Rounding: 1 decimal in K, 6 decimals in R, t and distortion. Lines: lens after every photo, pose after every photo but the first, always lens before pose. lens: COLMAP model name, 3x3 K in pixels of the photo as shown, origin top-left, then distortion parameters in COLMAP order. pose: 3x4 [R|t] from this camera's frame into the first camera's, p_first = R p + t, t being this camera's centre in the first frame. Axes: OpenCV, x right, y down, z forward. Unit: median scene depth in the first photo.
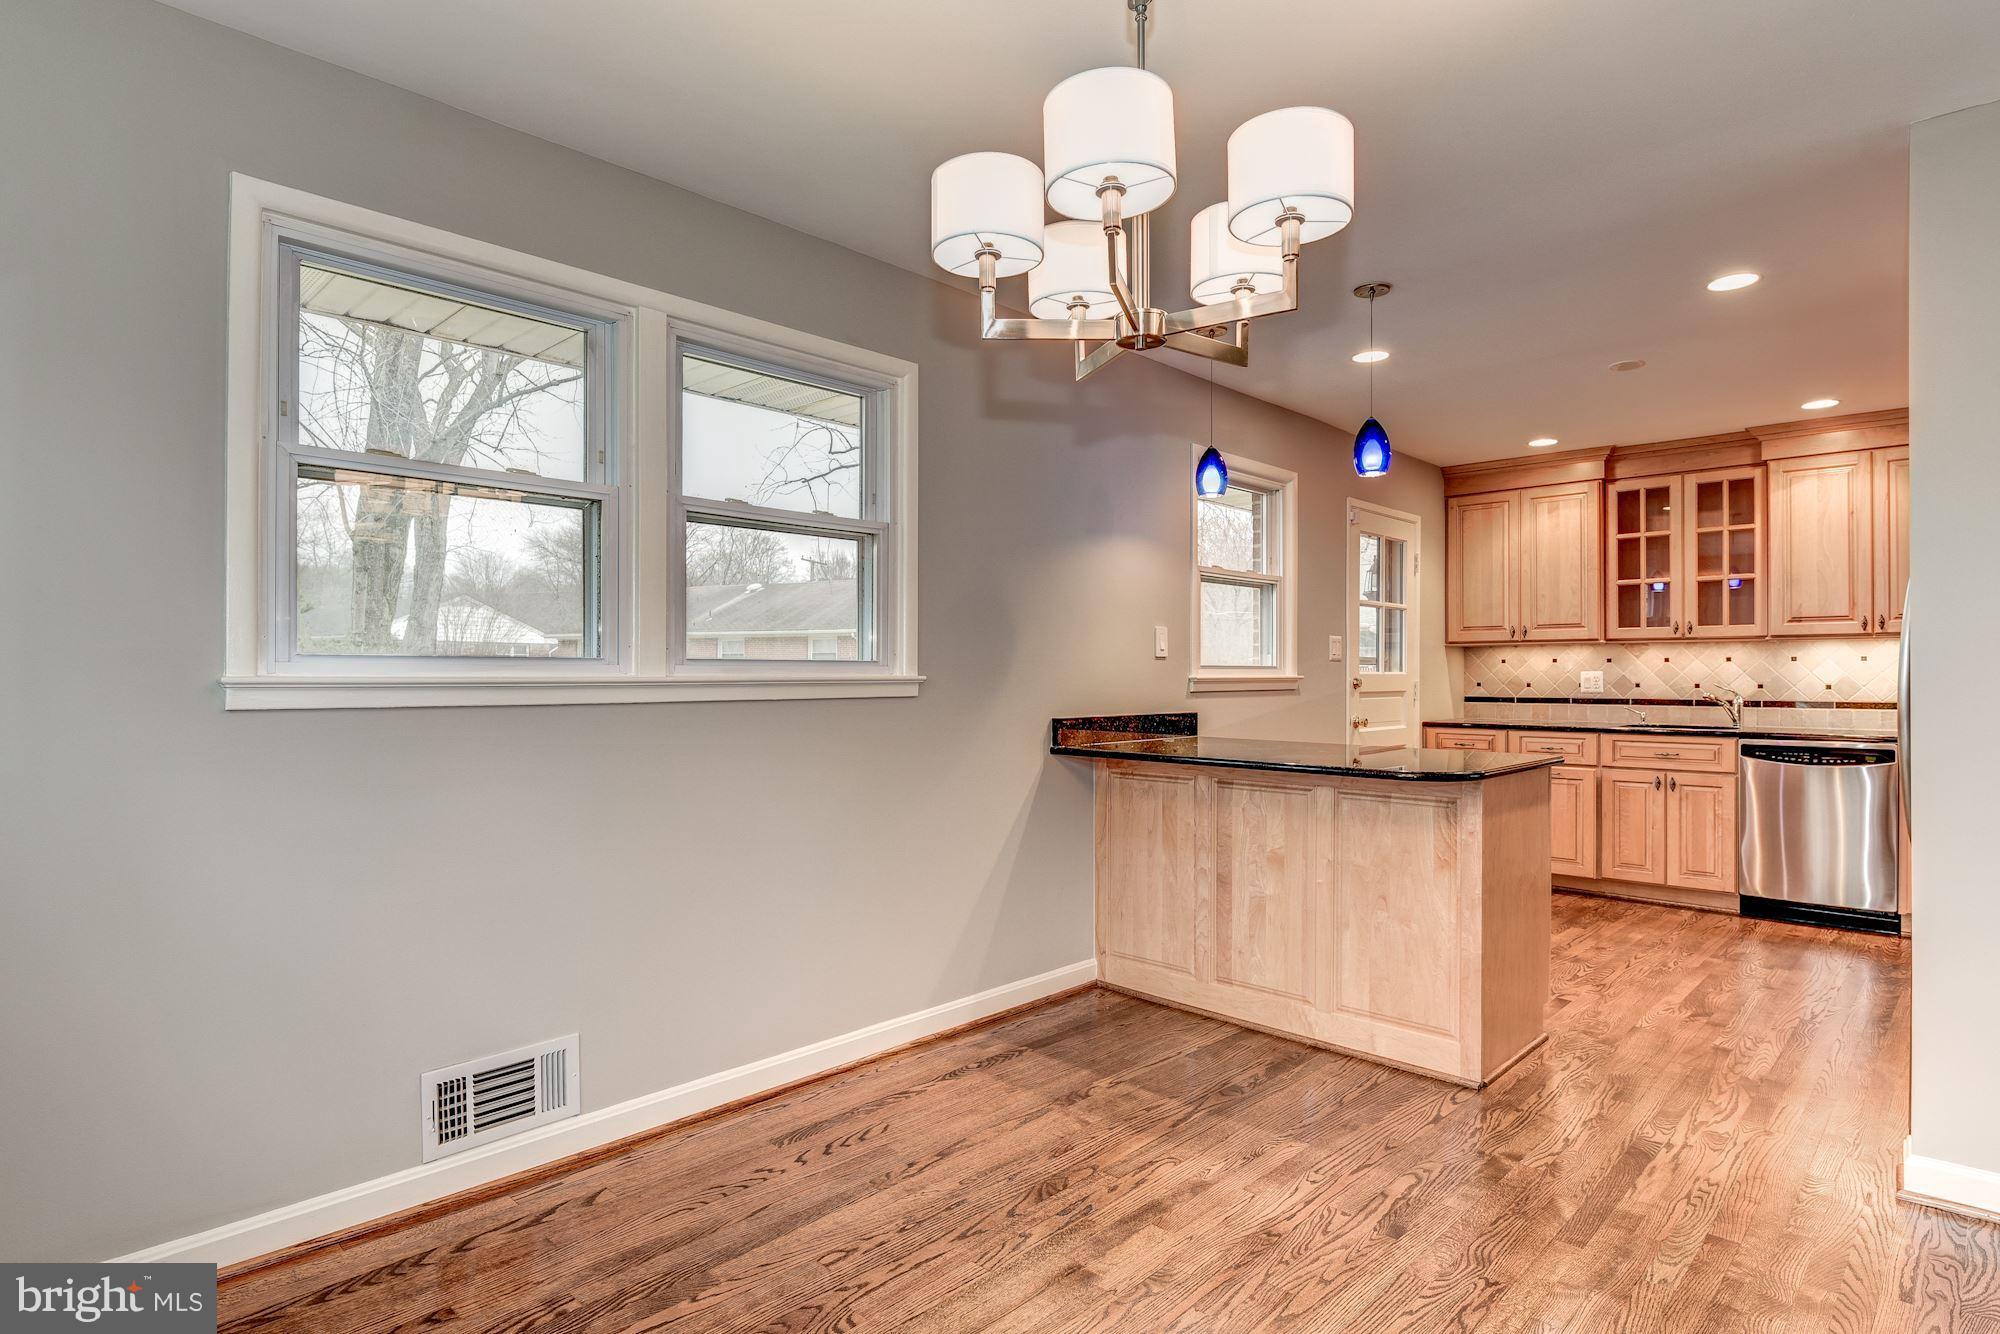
lens RADIAL K [[1072.9, 0, 1000.0], [0, 1072.9, 667.0], [0, 0, 1]] dist [-0.001604, -0.000254]
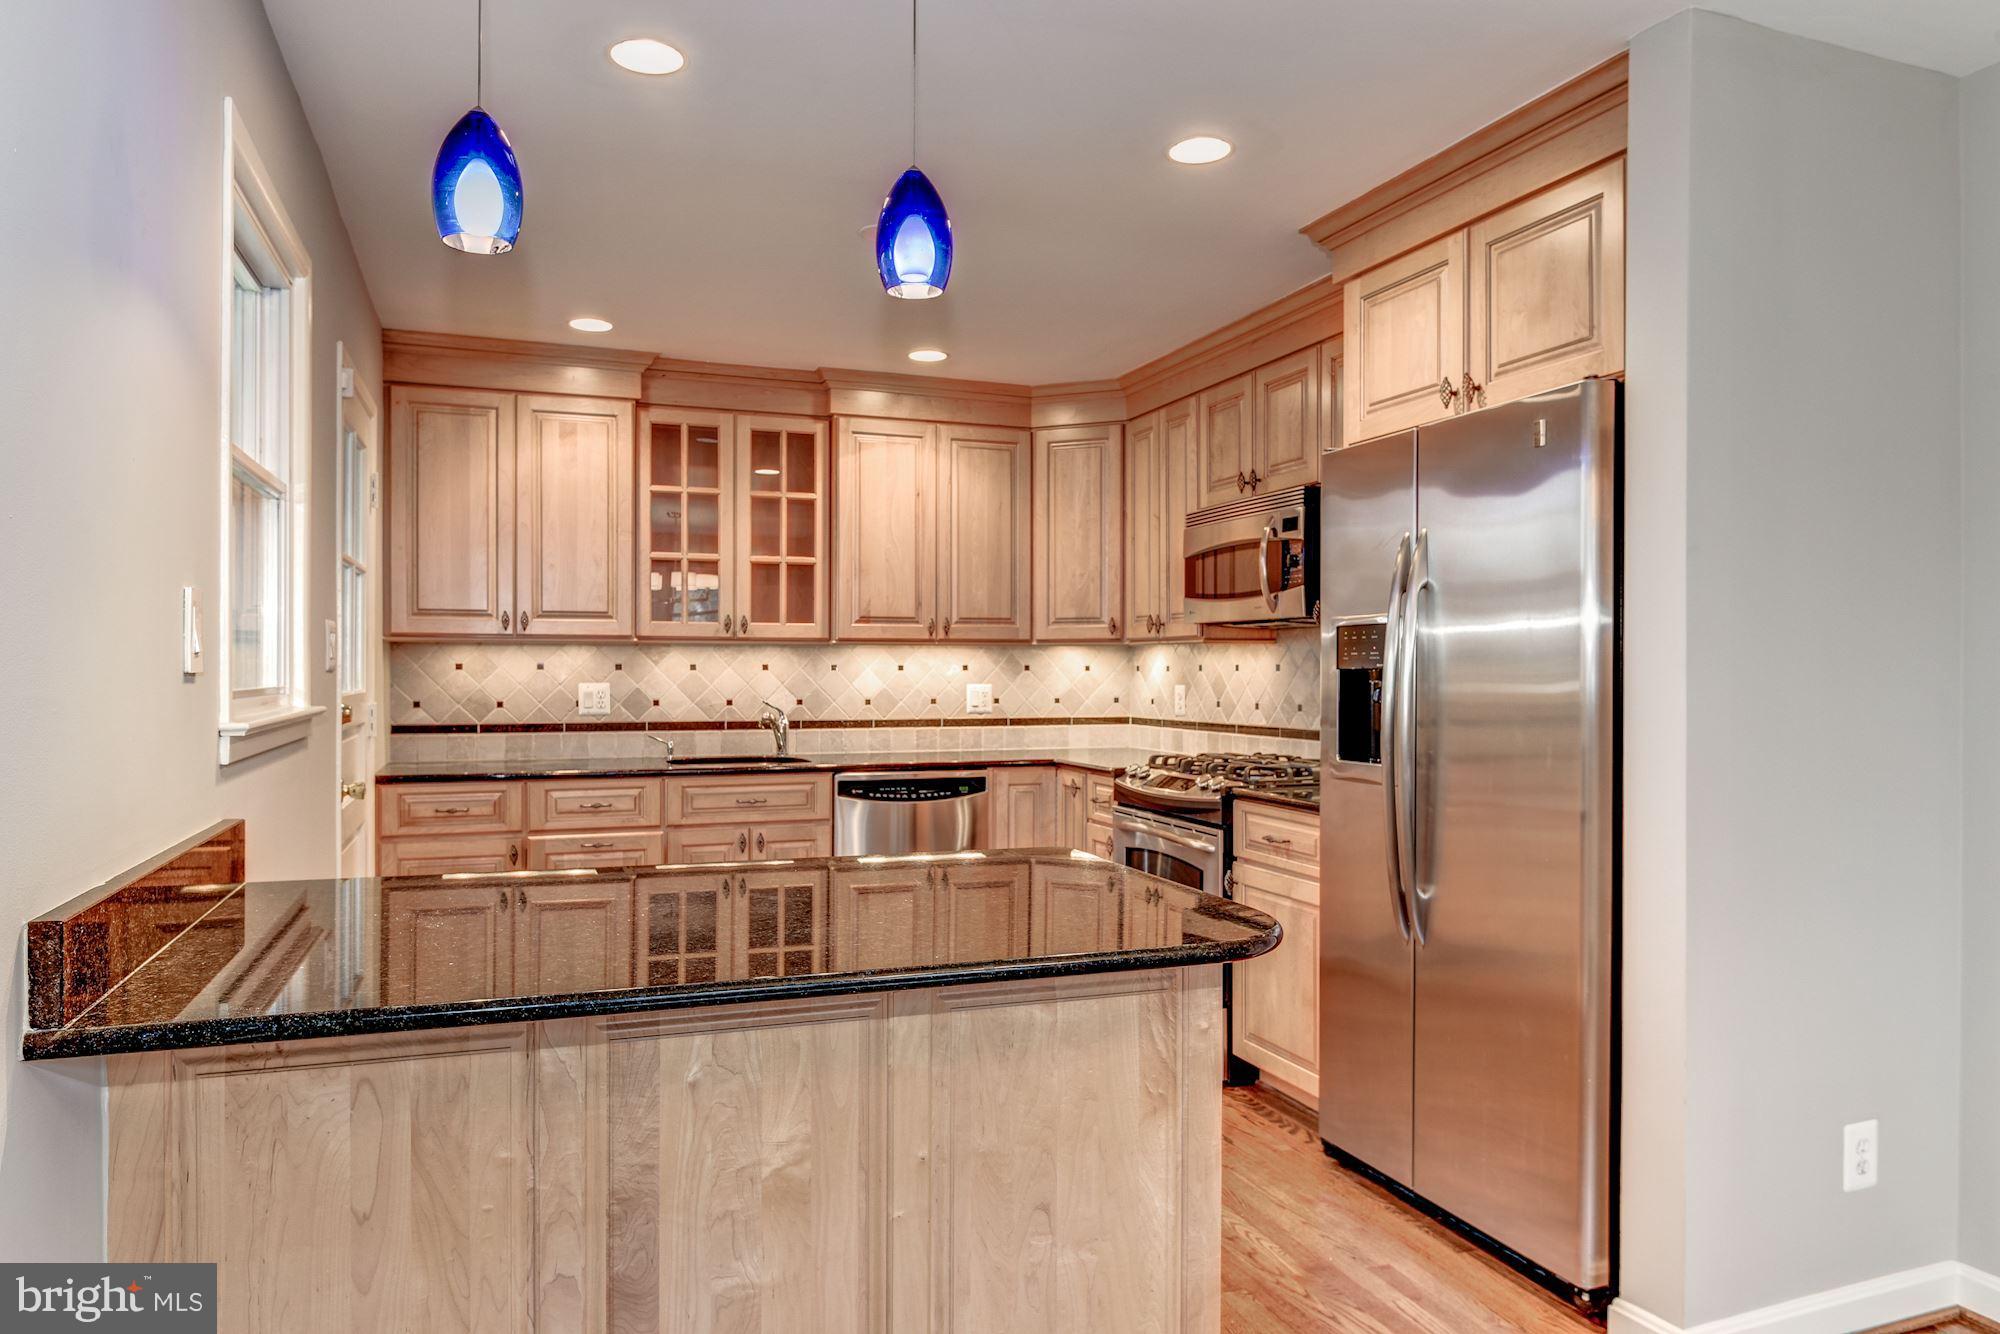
lens RADIAL K [[1316.7, 0, 1004.4], [0, 1316.7, 675.5], [0, 0, 1]] dist [0.000803, 0.001104]
pose [[0.429156, -0.004328, 0.903220, -0.094397], [-0.008700, 0.999922, 0.008926, -0.011242], [-0.903188, -0.011689, 0.429085, 0.451222]]
